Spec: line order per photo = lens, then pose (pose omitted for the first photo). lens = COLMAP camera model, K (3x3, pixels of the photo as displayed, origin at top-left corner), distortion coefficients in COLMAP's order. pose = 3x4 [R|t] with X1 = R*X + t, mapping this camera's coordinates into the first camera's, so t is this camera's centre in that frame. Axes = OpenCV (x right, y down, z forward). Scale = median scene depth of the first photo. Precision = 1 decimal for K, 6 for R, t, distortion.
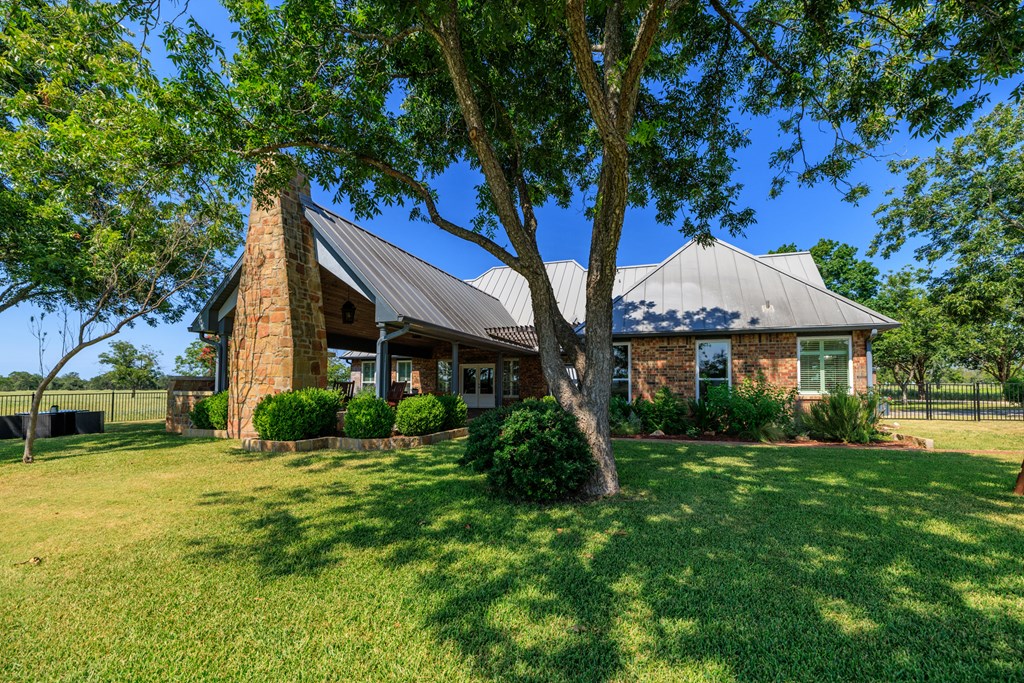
lens RADIAL K [[429.8, 0, 512.0], [0, 429.8, 341.5], [0, 0, 1]] dist [-0.000408, 0.000132]
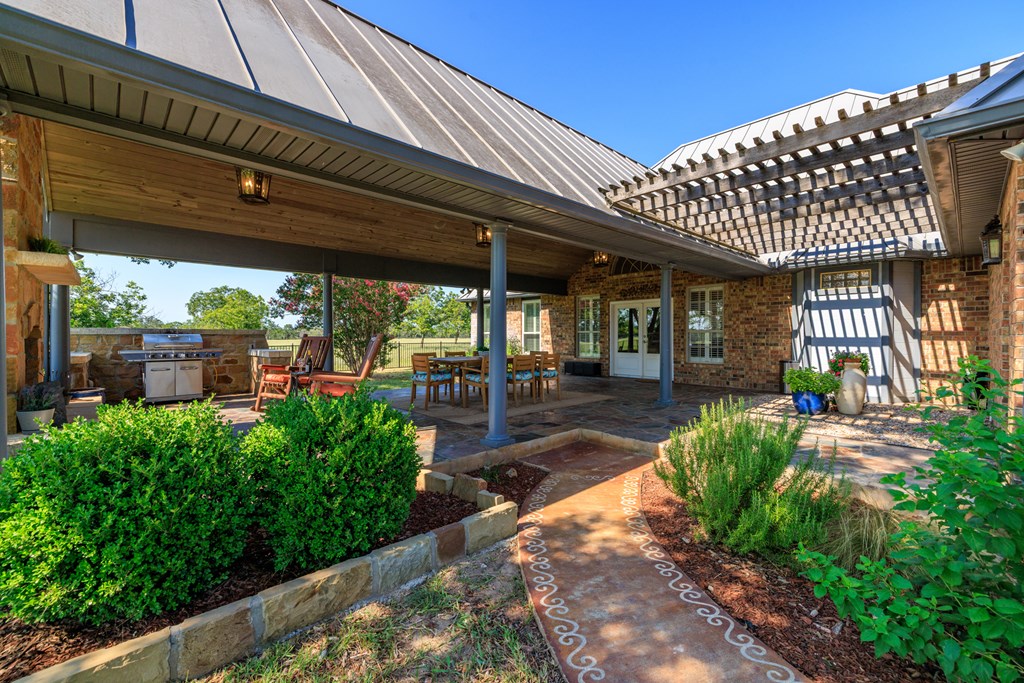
lens RADIAL K [[429.8, 0, 512.0], [0, 429.8, 341.5], [0, 0, 1]] dist [-0.000408, 0.000132]
pose [[0.887043, 0.006162, -0.461645, 0.028313], [0.046296, 0.993684, 0.102220, 0.041048], [0.459359, -0.112045, 0.881155, 0.428621]]
